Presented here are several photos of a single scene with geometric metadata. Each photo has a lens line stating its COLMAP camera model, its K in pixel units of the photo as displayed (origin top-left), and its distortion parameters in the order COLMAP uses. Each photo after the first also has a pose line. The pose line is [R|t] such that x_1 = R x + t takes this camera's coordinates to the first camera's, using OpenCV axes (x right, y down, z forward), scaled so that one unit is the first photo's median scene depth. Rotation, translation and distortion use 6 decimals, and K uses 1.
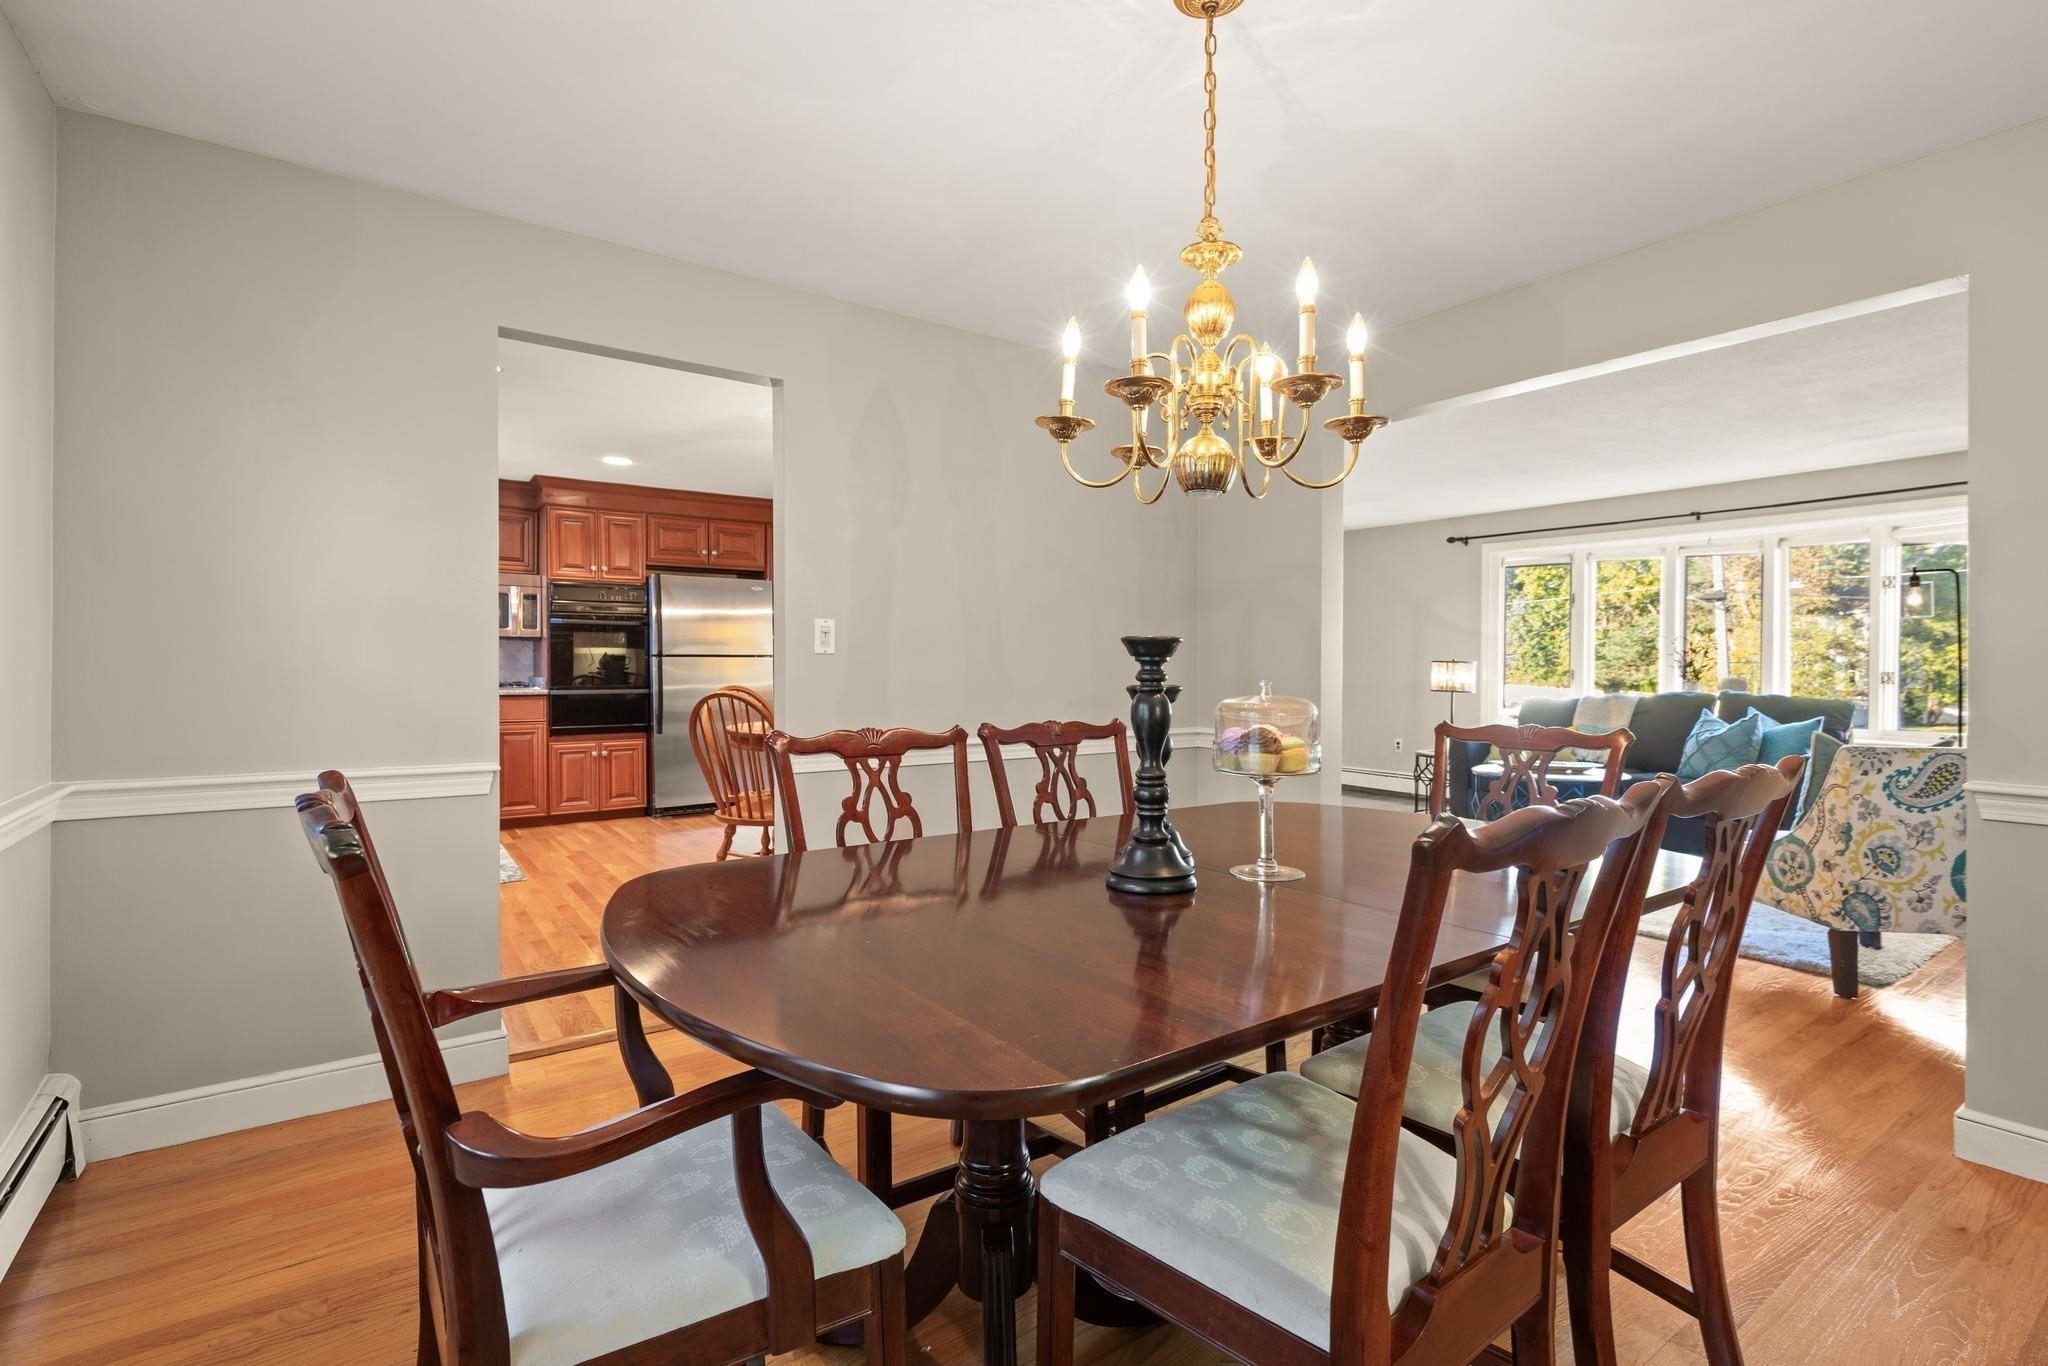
lens RADIAL K [[948.4, 0, 1024.0], [0, 948.4, 683.0], [0, 0, 1]] dist [0.004132, -0.000105]
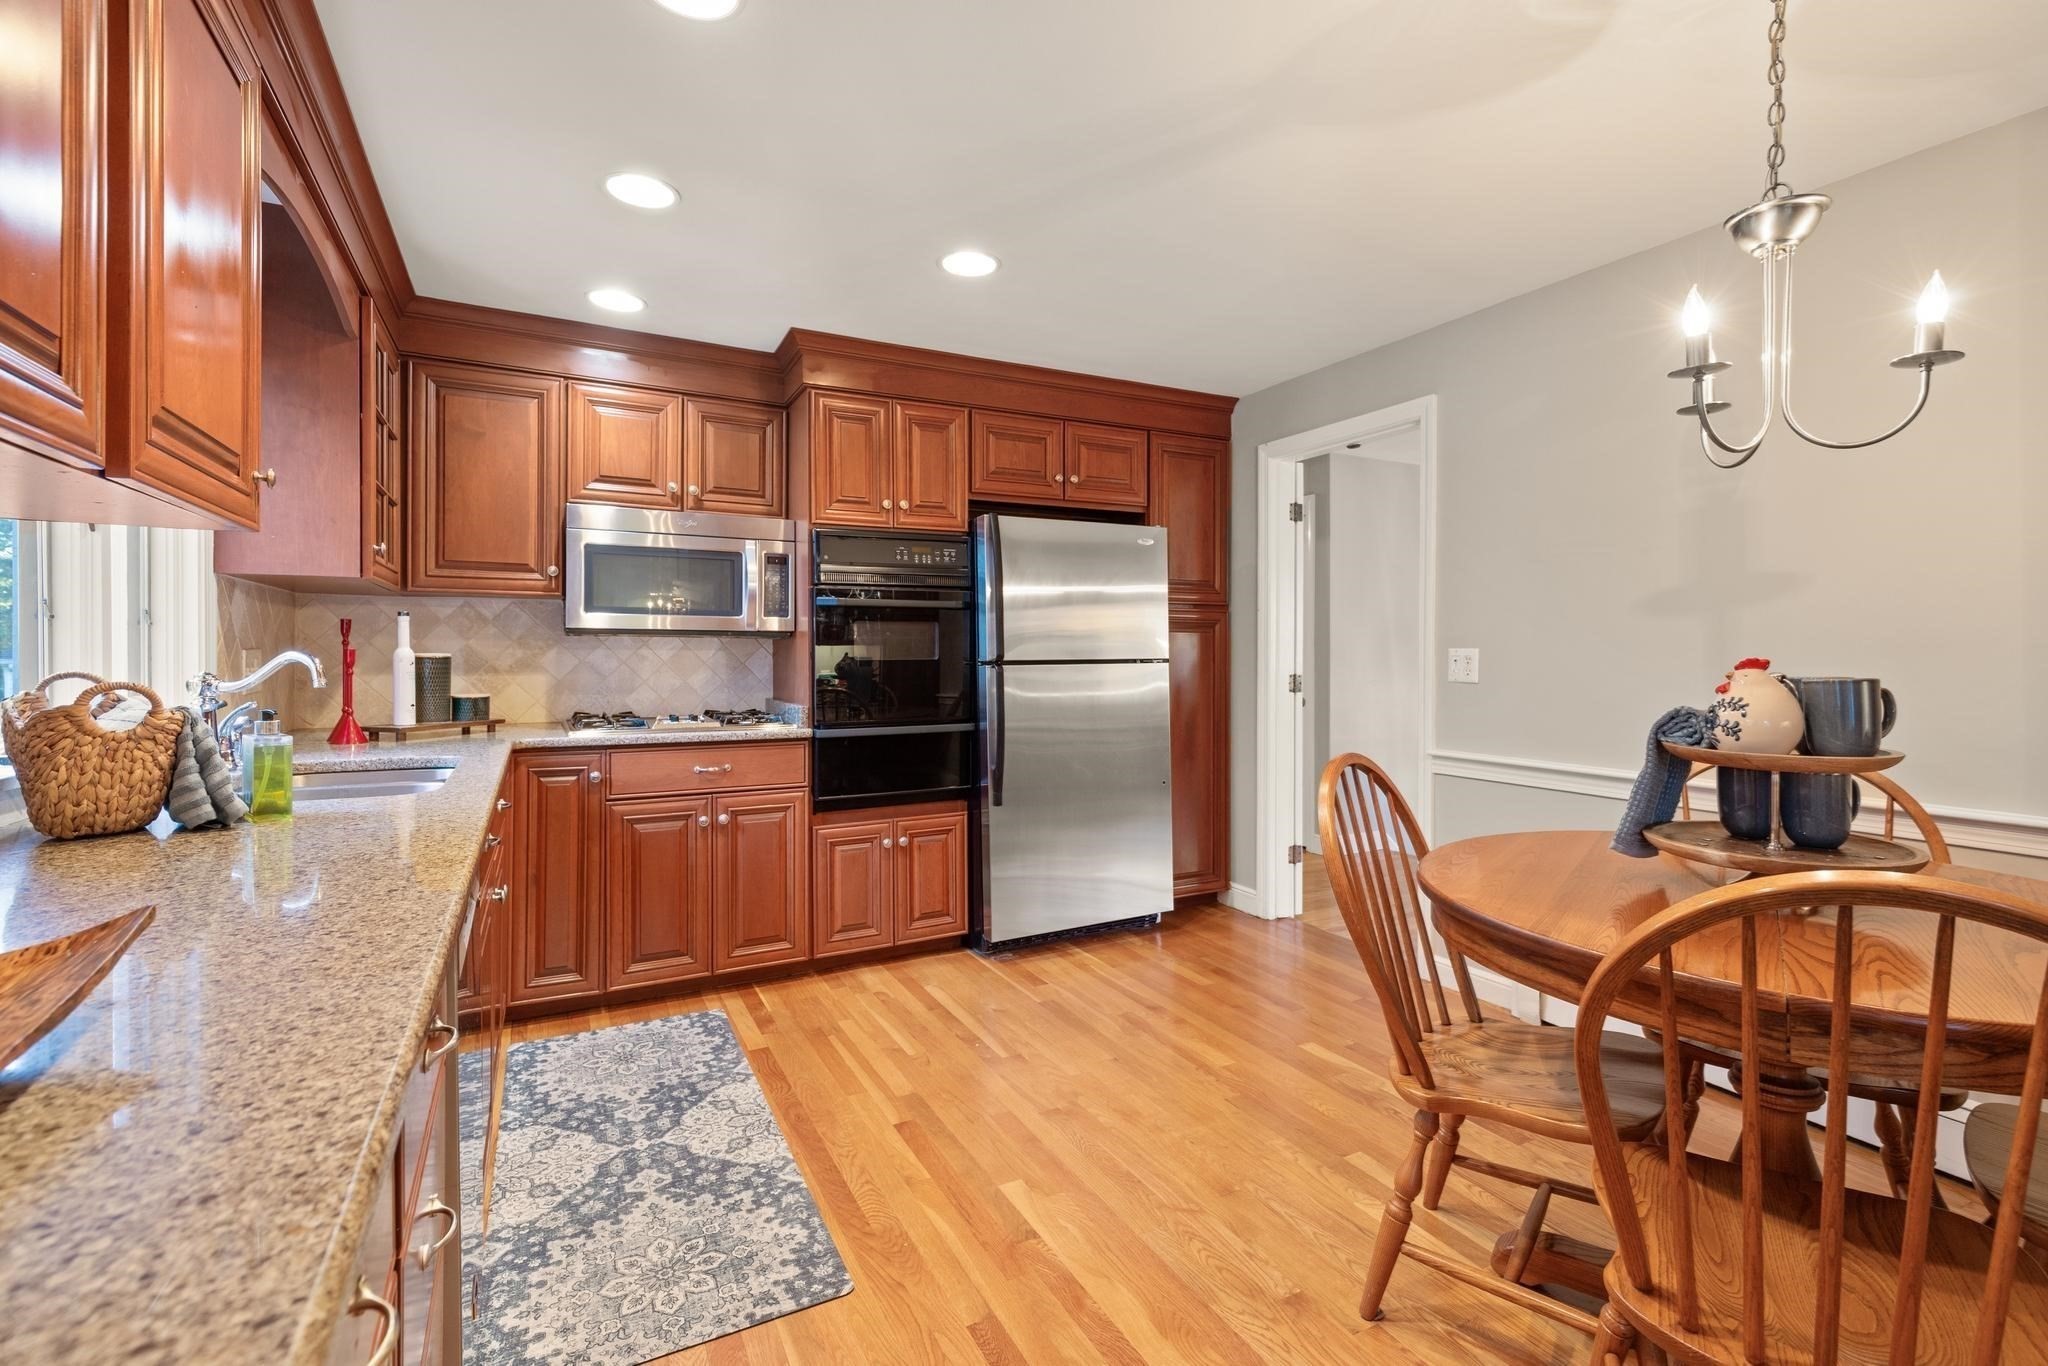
lens RADIAL K [[919.7, 0, 1023.0], [0, 919.7, 656.9], [0, 0, 1]] dist [0.003890, -0.000031]
pose [[0.990841, -0.003196, -0.134994, -0.298725], [0.002191, 0.999969, -0.007594, -0.028318], [0.135014, 0.007229, 0.990817, 0.477677]]
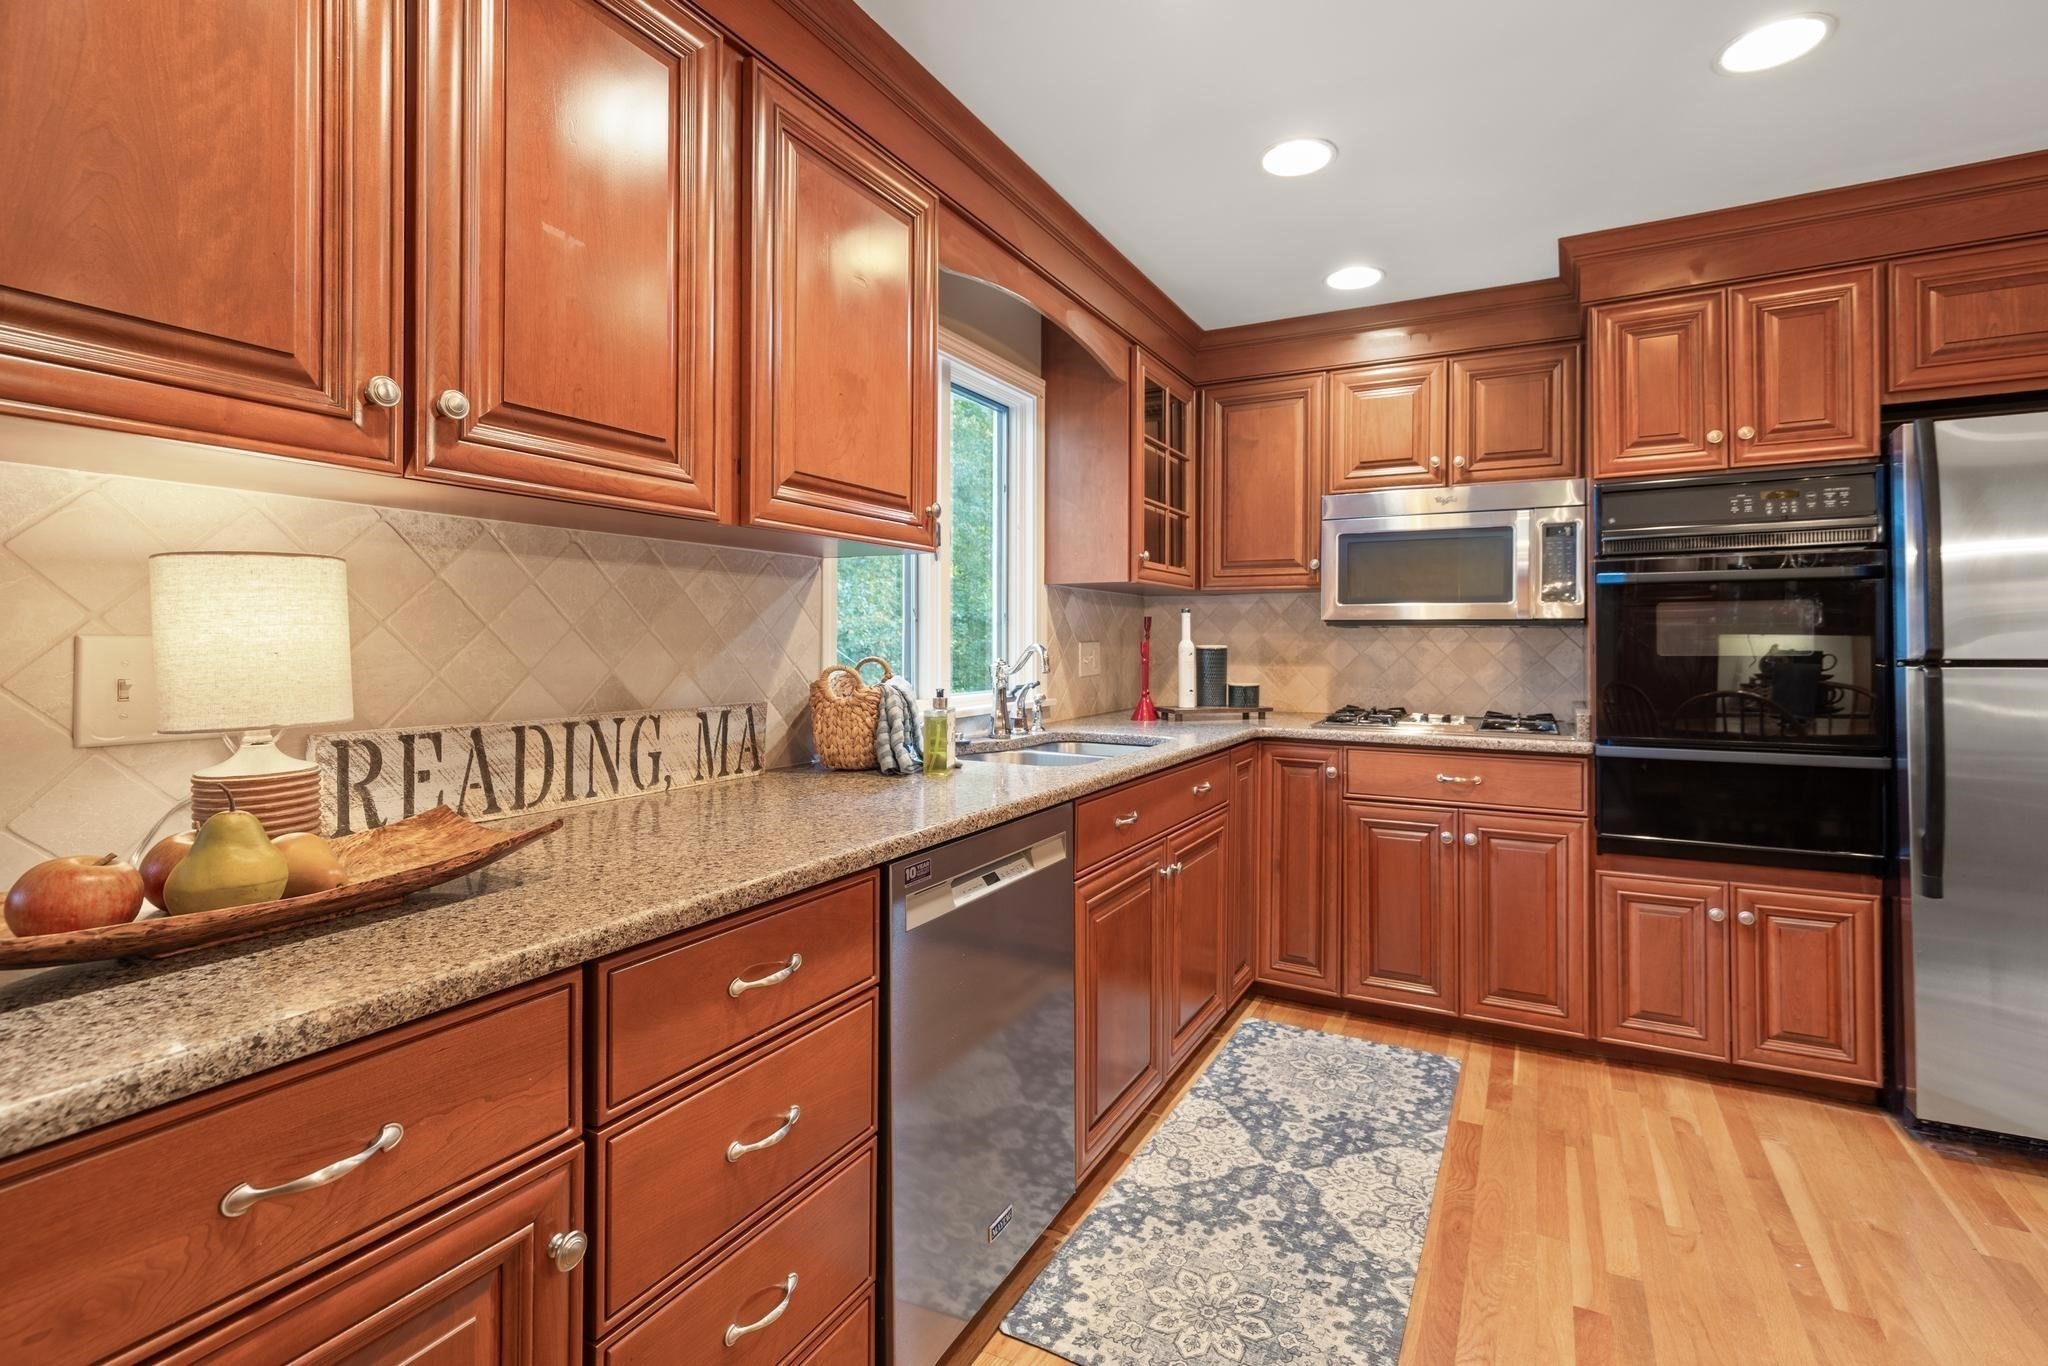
lens RADIAL K [[924.4, 0, 1056.1], [0, 924.4, 642.0], [0, 0, 1]] dist [0.002794, -0.000517]
pose [[0.449002, -0.005064, -0.893516, -0.231586], [-0.010197, 0.999890, -0.010791, -0.029595], [0.893472, 0.013956, 0.448901, 0.579606]]
